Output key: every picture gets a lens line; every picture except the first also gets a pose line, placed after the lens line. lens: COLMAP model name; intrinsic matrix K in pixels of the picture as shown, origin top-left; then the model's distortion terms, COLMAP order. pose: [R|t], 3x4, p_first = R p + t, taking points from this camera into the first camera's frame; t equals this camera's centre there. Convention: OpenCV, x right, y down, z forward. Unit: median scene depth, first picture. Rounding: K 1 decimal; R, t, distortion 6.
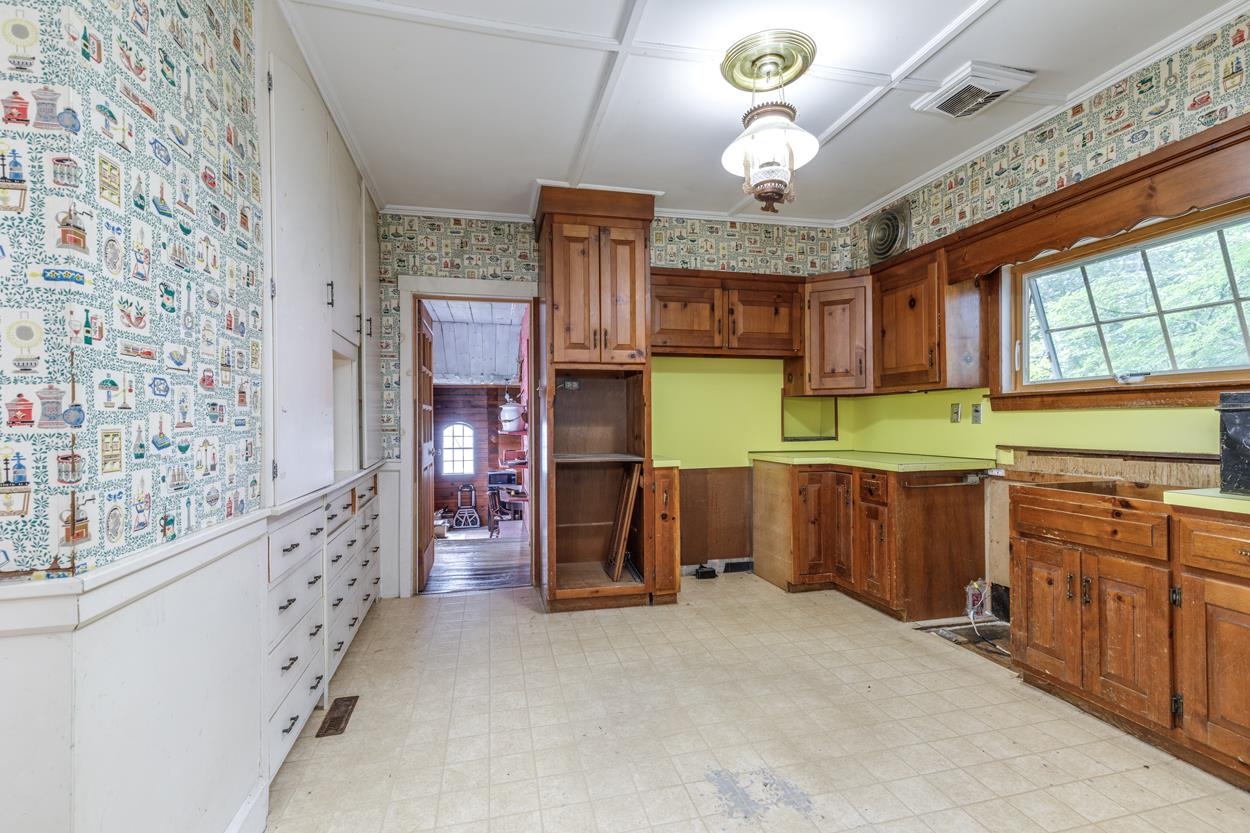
lens RADIAL K [[566.0, 0, 623.3], [0, 566.0, 419.2], [0, 0, 1]] dist [0.003909, 0.000295]
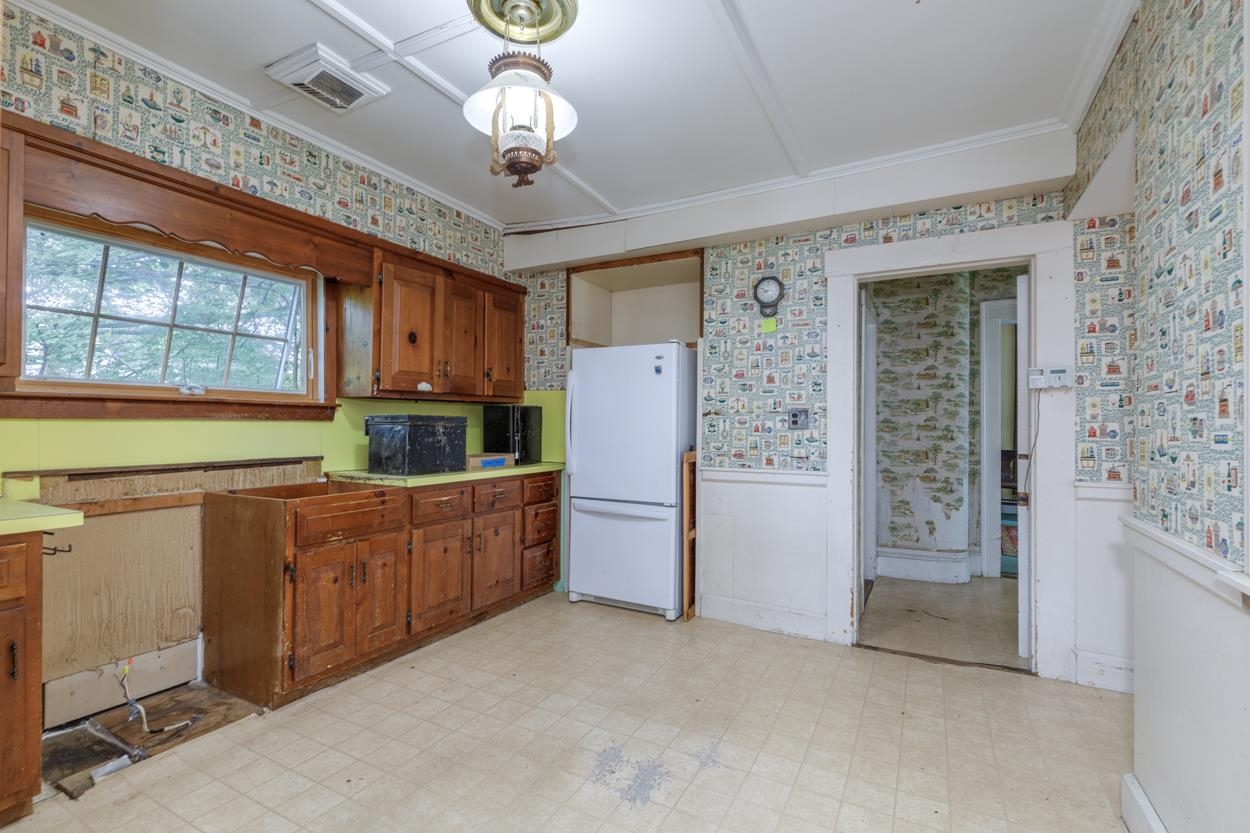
lens RADIAL K [[566.0, 0, 627.4], [0, 566.0, 420.4], [0, 0, 1]] dist [0.003909, 0.000295]
pose [[-0.750425, 0.009038, 0.660894, -0.489188], [-0.001783, 0.999875, -0.015698, -0.005283], [-0.660953, -0.012958, -0.750315, 1.808553]]
